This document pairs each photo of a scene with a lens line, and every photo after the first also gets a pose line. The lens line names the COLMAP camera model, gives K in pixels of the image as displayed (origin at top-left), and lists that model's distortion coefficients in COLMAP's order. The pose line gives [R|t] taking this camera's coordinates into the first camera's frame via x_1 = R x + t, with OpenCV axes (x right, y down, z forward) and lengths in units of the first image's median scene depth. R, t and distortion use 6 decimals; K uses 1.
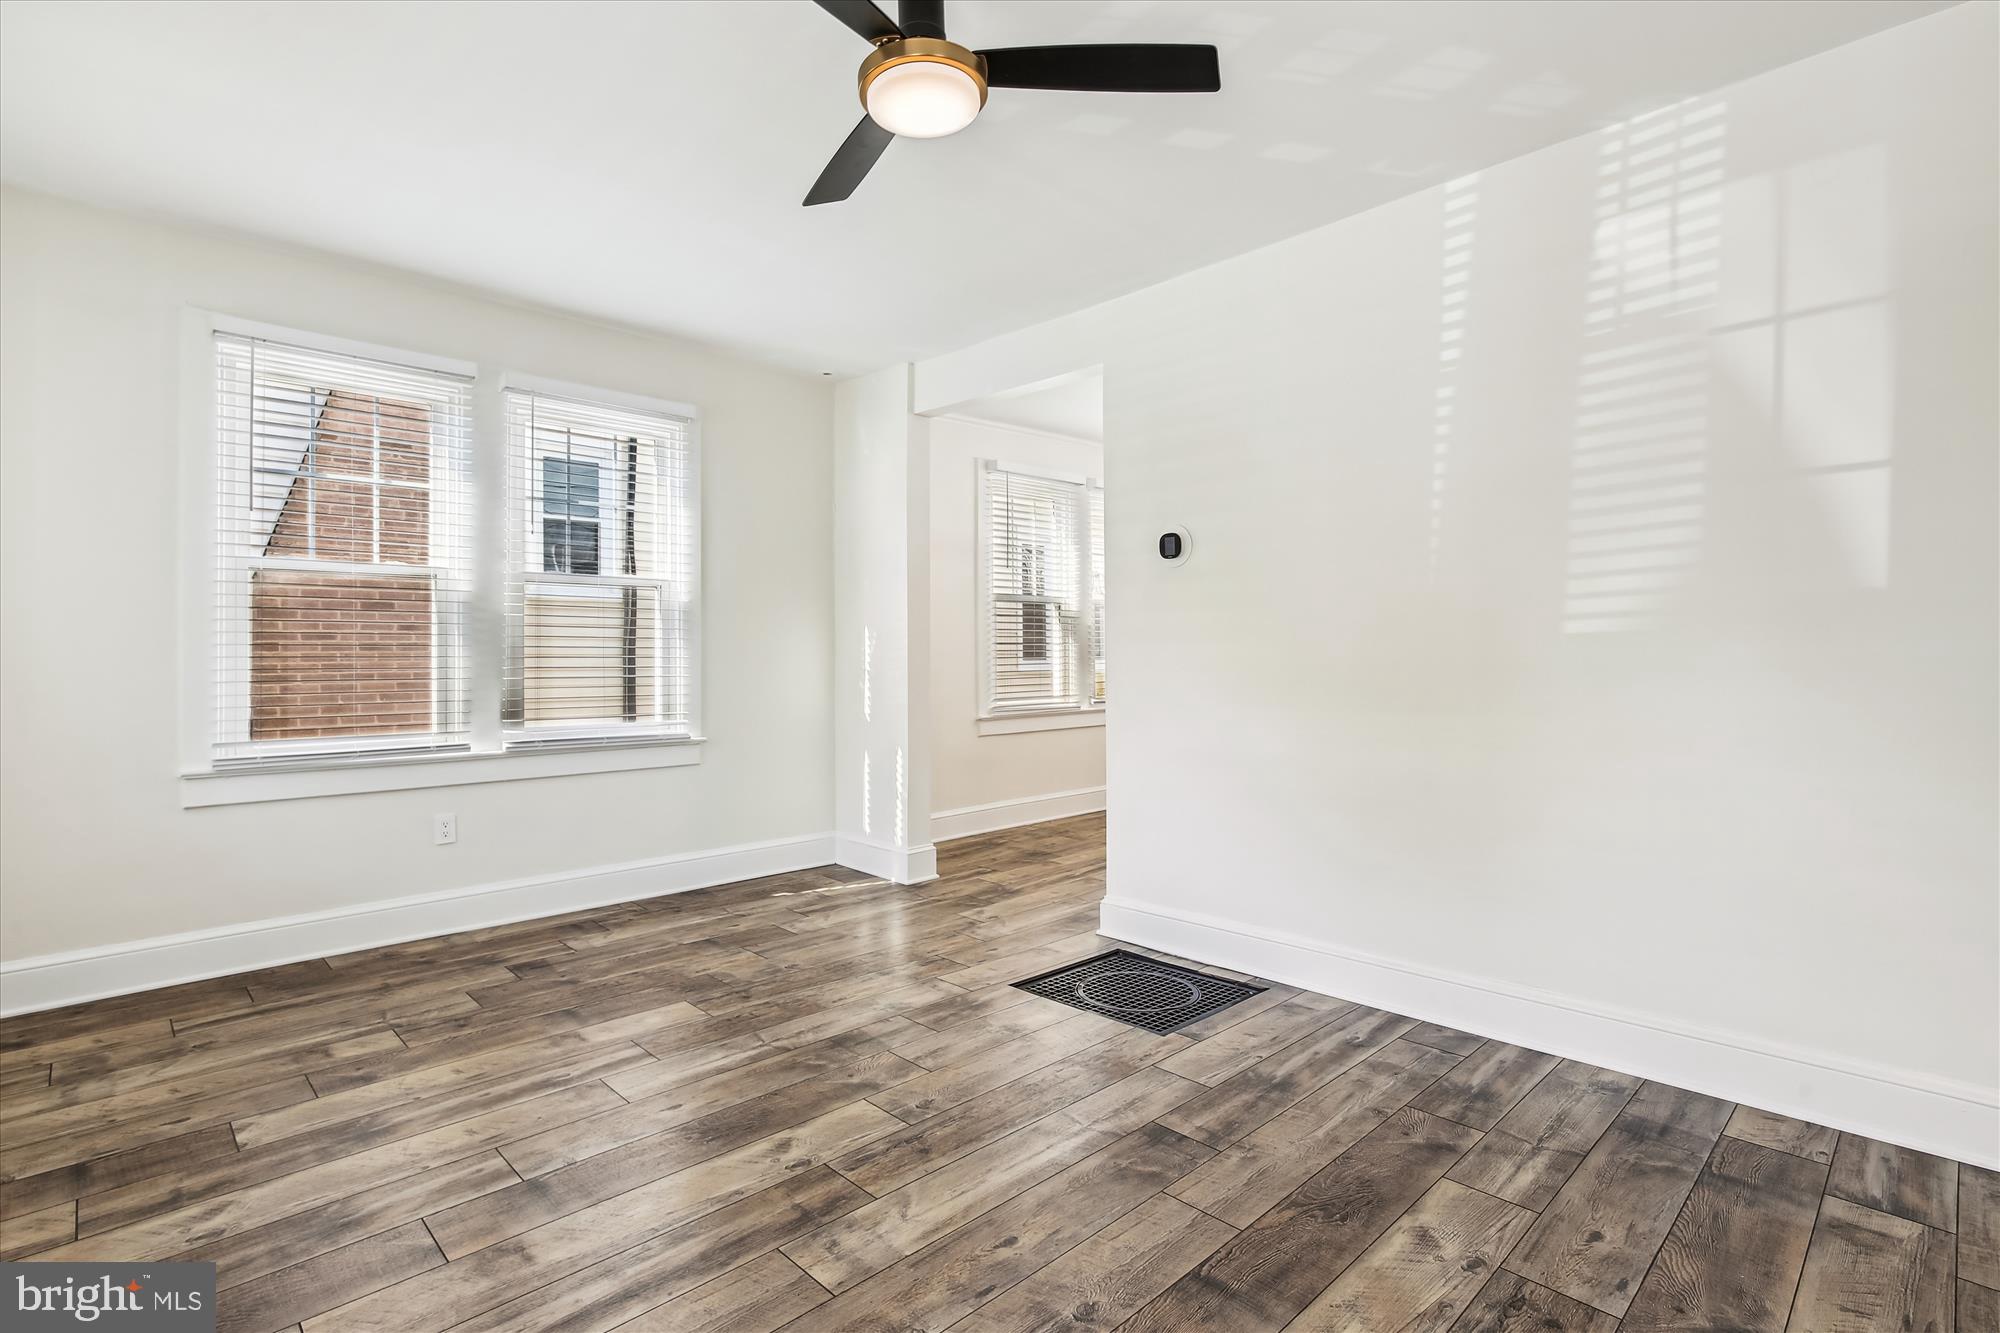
lens RADIAL K [[950.0, 0, 1016.9], [0, 950.0, 650.2], [0, 0, 1]] dist [-0.014601, 0.008267]
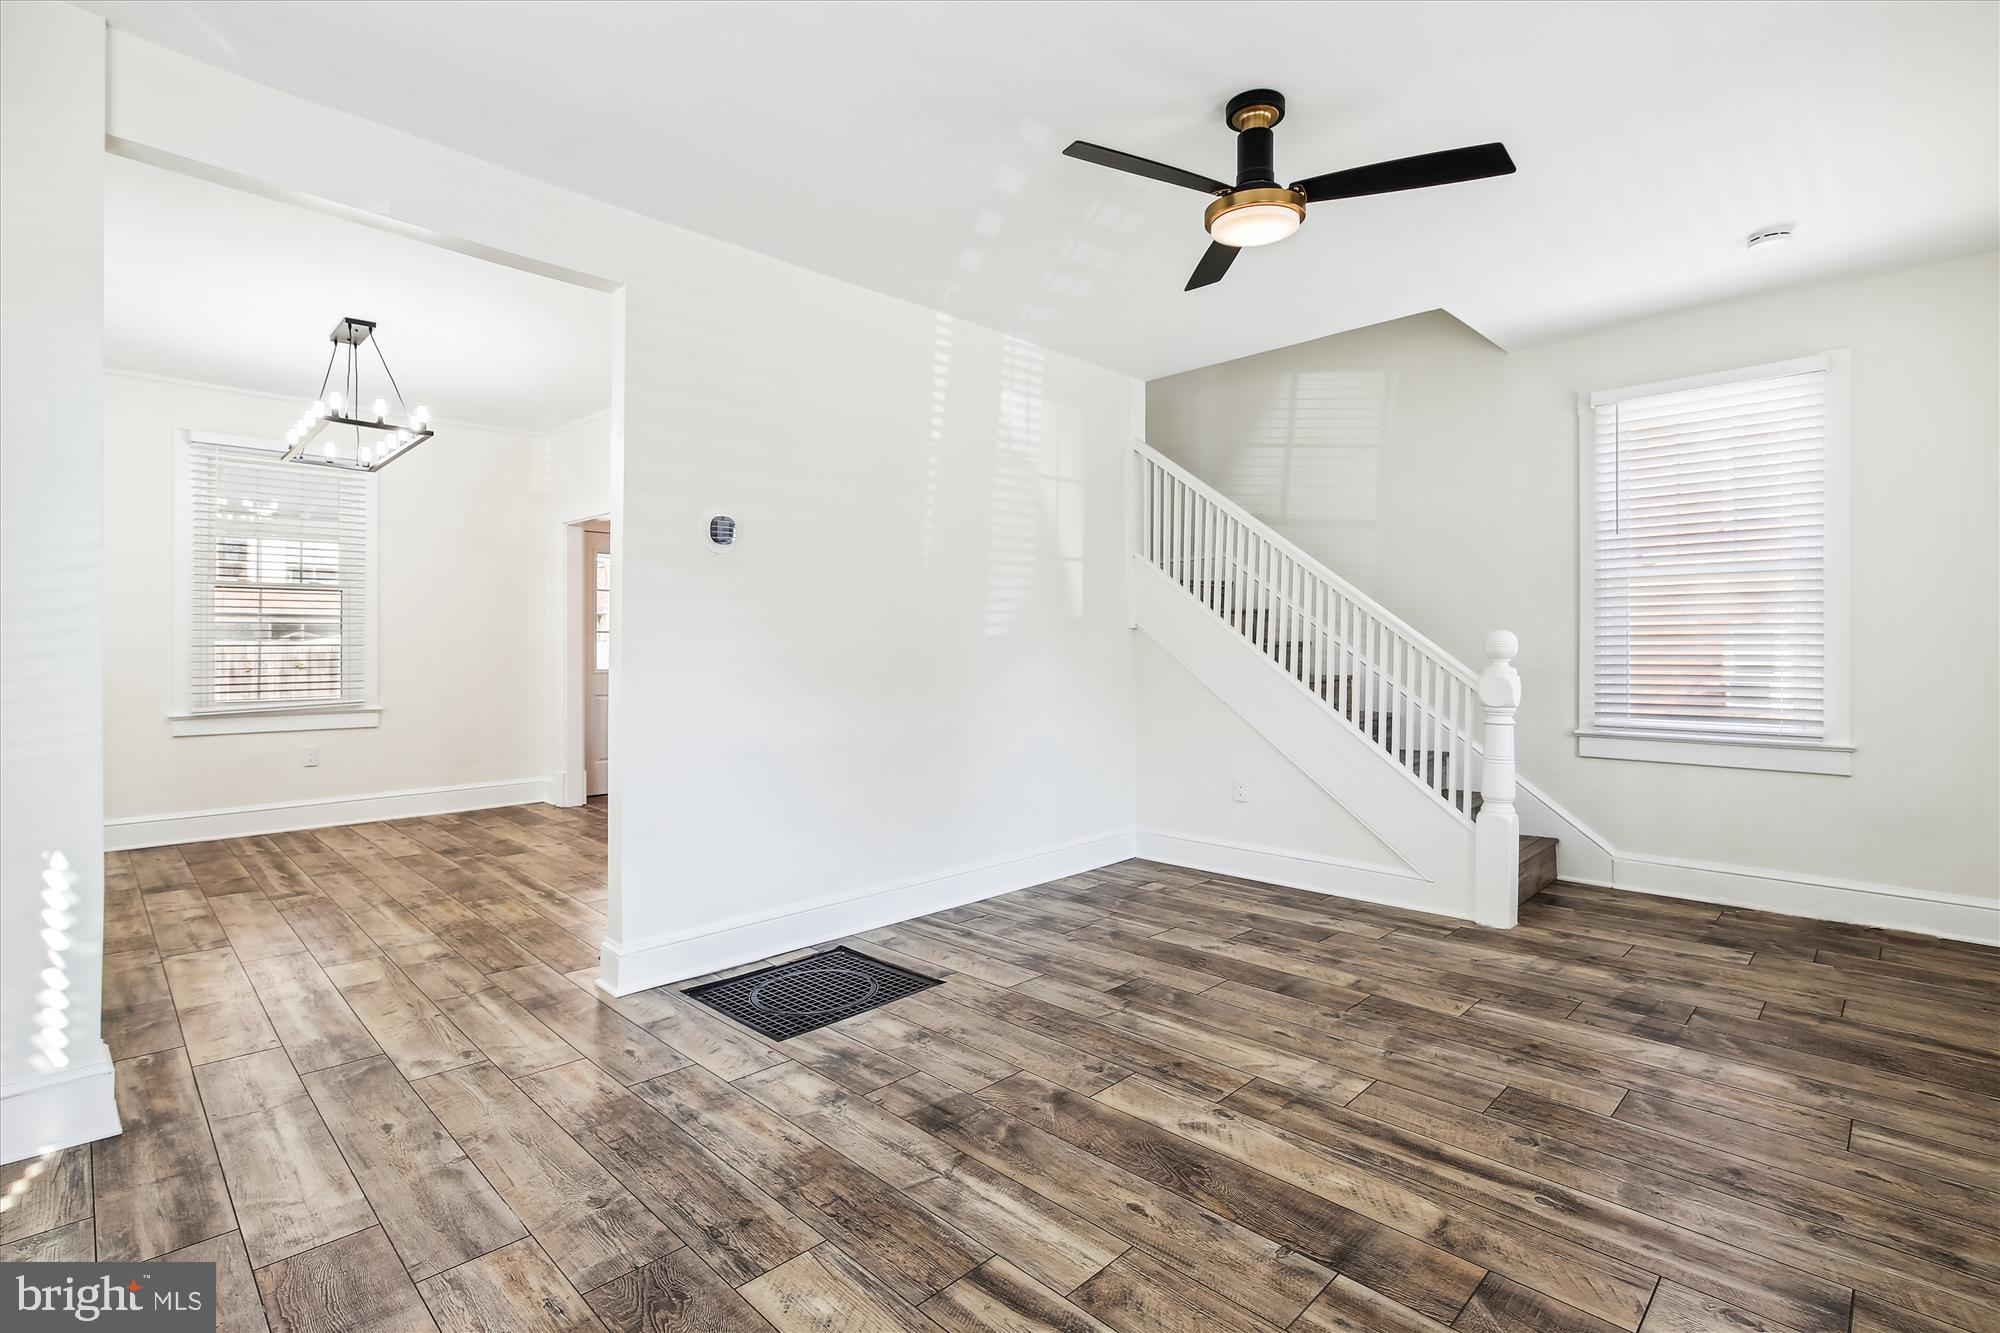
lens RADIAL K [[950.0, 0, 989.5], [0, 950.0, 652.8], [0, 0, 1]] dist [-0.014601, 0.008267]
pose [[-0.007134, -0.001625, 0.999973, -1.021287], [-0.003835, 0.999991, 0.001598, 0.010088], [-0.999967, -0.003823, -0.007140, 0.993153]]
